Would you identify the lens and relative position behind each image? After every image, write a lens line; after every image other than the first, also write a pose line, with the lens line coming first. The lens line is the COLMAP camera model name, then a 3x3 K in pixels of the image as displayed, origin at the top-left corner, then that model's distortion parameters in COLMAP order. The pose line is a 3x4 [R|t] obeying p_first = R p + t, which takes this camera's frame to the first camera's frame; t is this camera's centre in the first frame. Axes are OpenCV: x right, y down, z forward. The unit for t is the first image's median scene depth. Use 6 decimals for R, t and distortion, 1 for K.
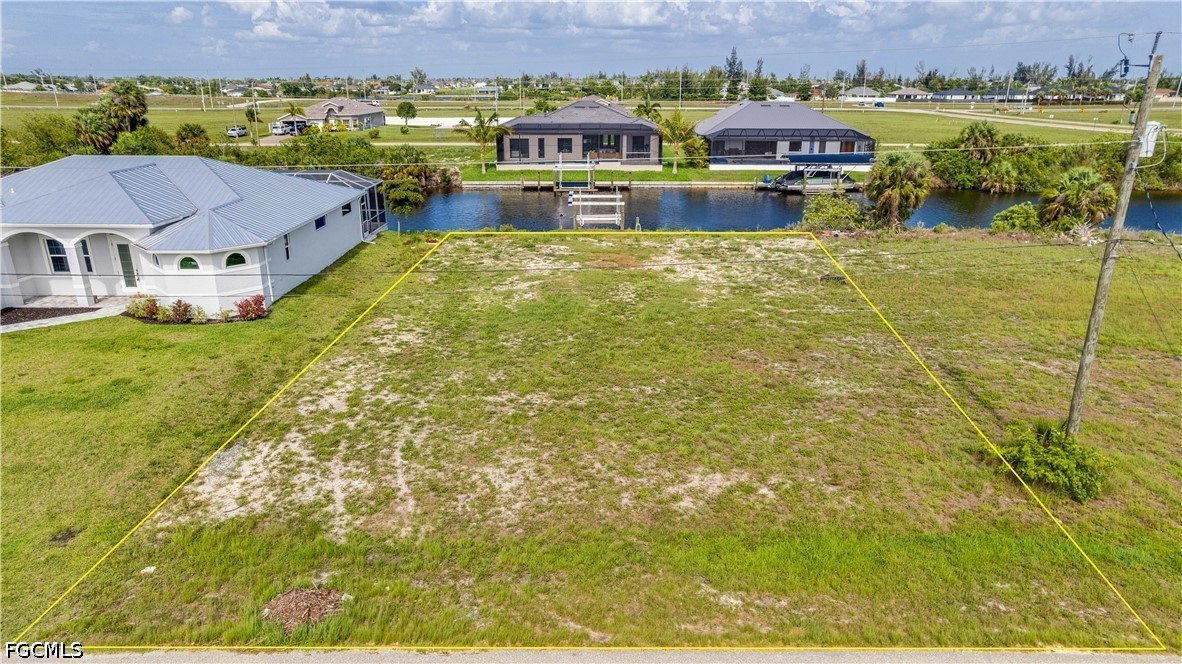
lens RADIAL K [[762.7, 0, 587.8], [0, 762.7, 331.7], [0, 0, 1]] dist [-0.033380, 0.041494]
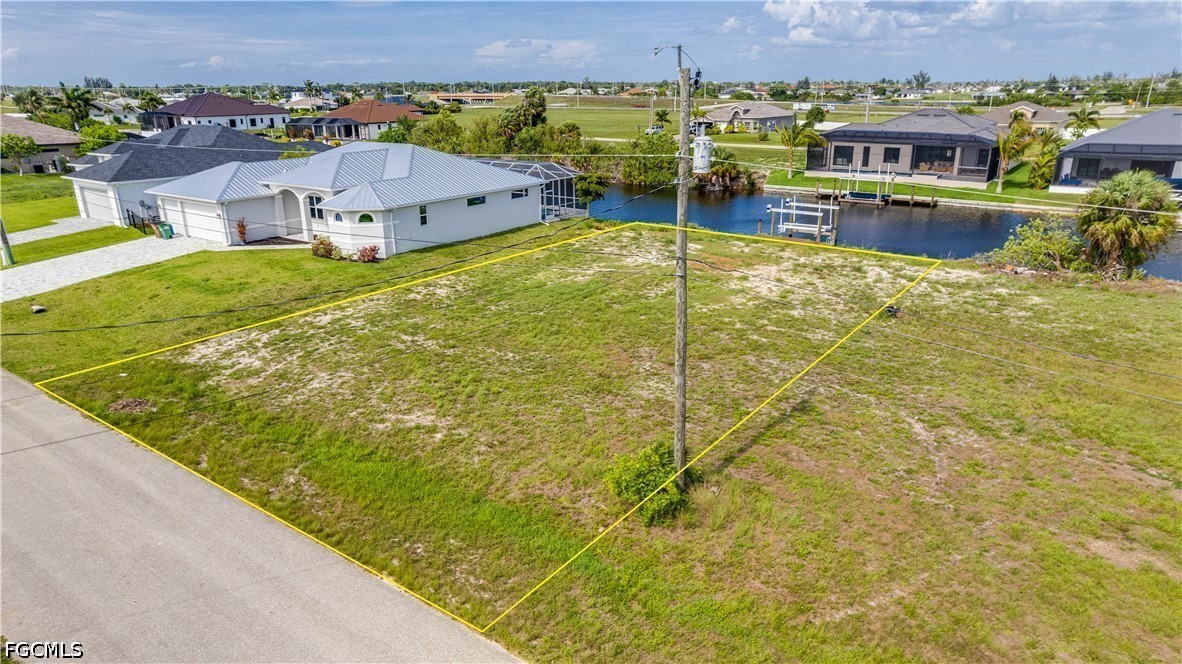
lens RADIAL K [[762.7, 0, 587.8], [0, 762.7, 331.7], [0, 0, 1]] dist [-0.033380, 0.041494]
pose [[0.809757, 0.176118, -0.559710, 0.601359], [-0.178320, 0.982639, 0.051214, -0.030359], [0.559013, 0.058336, 0.827104, 0.073252]]
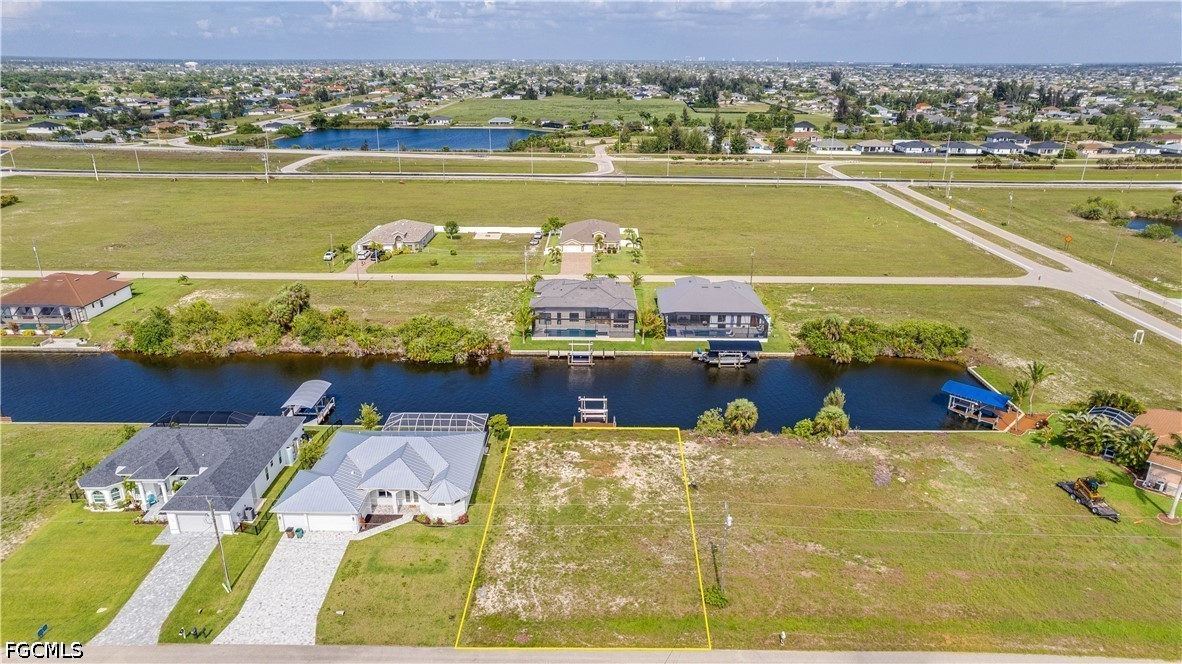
lens RADIAL K [[762.7, 0, 587.8], [0, 762.7, 331.7], [0, 0, 1]] dist [-0.033380, 0.041494]
pose [[0.999988, 0.004804, -0.000882, -0.001292], [-0.004778, 0.999625, 0.026966, -0.675288], [0.001011, -0.026962, 0.999636, -1.473803]]
